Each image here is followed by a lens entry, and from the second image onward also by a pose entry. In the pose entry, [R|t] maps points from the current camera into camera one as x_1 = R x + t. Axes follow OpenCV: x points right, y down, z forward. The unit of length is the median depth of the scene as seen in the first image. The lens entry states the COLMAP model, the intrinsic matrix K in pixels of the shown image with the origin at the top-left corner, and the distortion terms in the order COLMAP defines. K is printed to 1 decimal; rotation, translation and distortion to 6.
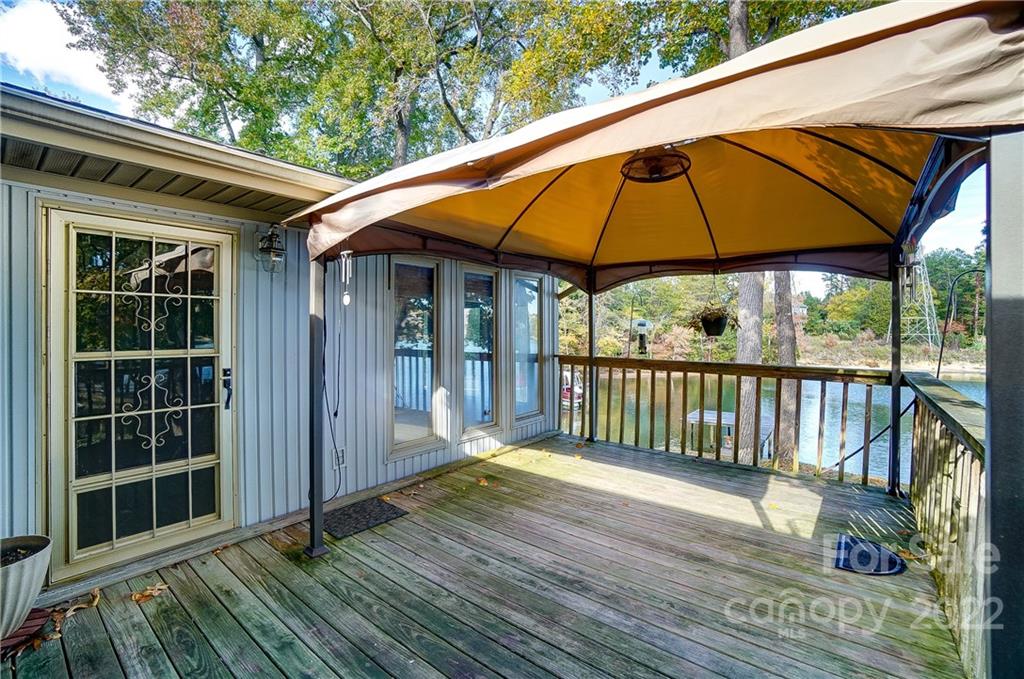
lens RADIAL K [[453.0, 0, 513.8], [0, 453.0, 332.8], [0, 0, 1]] dist [-0.071816, 0.026509]
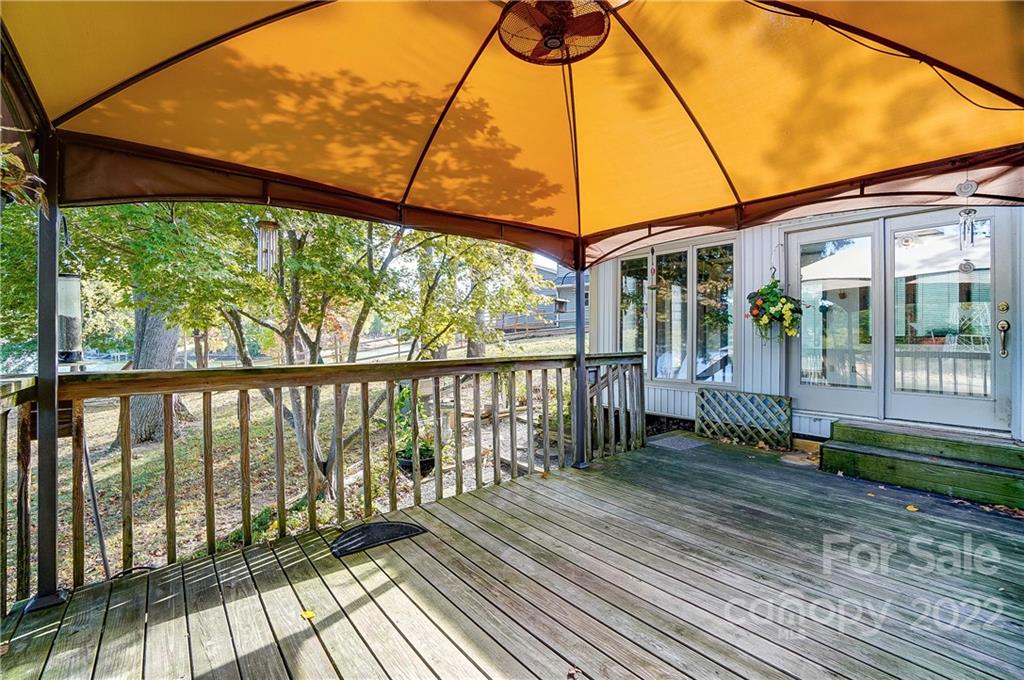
lens RADIAL K [[453.0, 0, 513.8], [0, 453.0, 333.3], [0, 0, 1]] dist [-0.071816, 0.026509]
pose [[-0.975154, -0.003878, 0.221495, 0.088372], [-0.004133, 0.999991, -0.000687, 0.016506], [-0.221490, -0.001585, -0.975161, 0.601793]]
